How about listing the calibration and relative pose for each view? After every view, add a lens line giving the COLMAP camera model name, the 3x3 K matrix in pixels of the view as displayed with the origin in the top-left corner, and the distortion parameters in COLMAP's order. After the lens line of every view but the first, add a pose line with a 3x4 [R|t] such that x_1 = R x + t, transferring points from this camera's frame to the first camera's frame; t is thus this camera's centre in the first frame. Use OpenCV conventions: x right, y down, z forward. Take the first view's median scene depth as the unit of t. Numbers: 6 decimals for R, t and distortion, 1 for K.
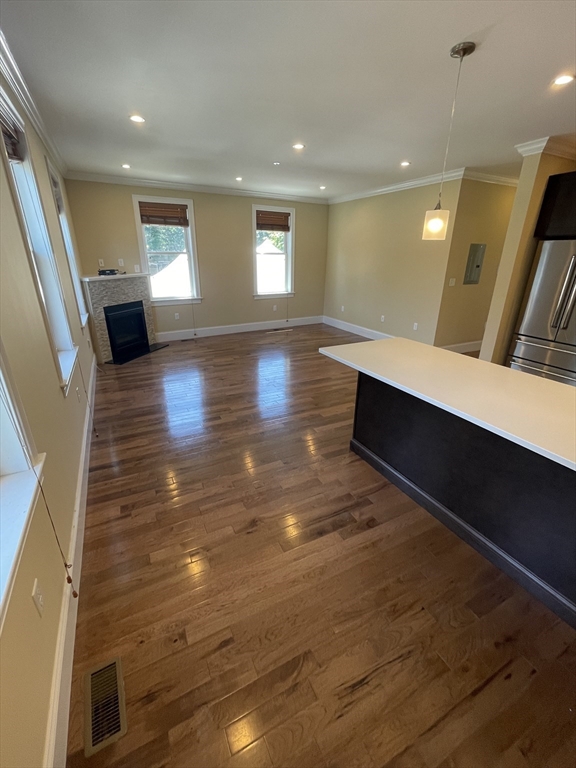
lens RADIAL K [[328.5, 0, 287.1], [0, 328.5, 384.0], [0, 0, 1]] dist [-0.003078, -0.000267]
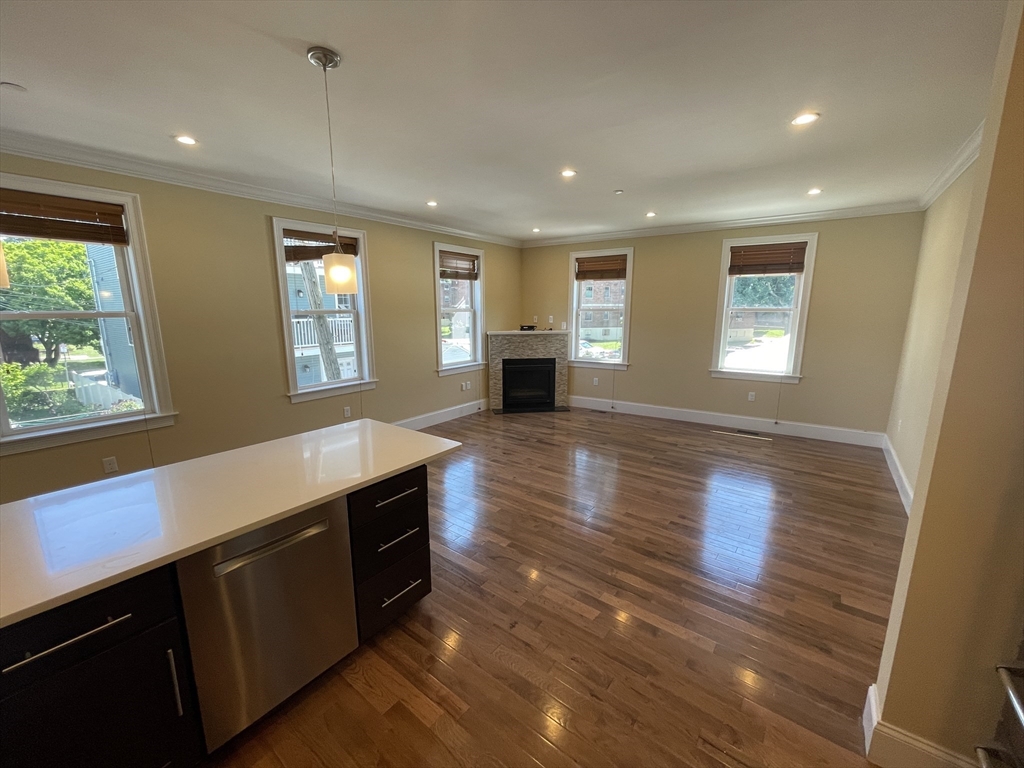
lens RADIAL K [[415.5, 0, 511.1], [0, 415.5, 386.5], [0, 0, 1]] dist [0.001527, 0.000133]
pose [[0.433210, 0.156849, -0.887540, 0.523398], [-0.327570, 0.944800, 0.007080, -0.135128], [0.839659, 0.287665, 0.460676, 0.347354]]
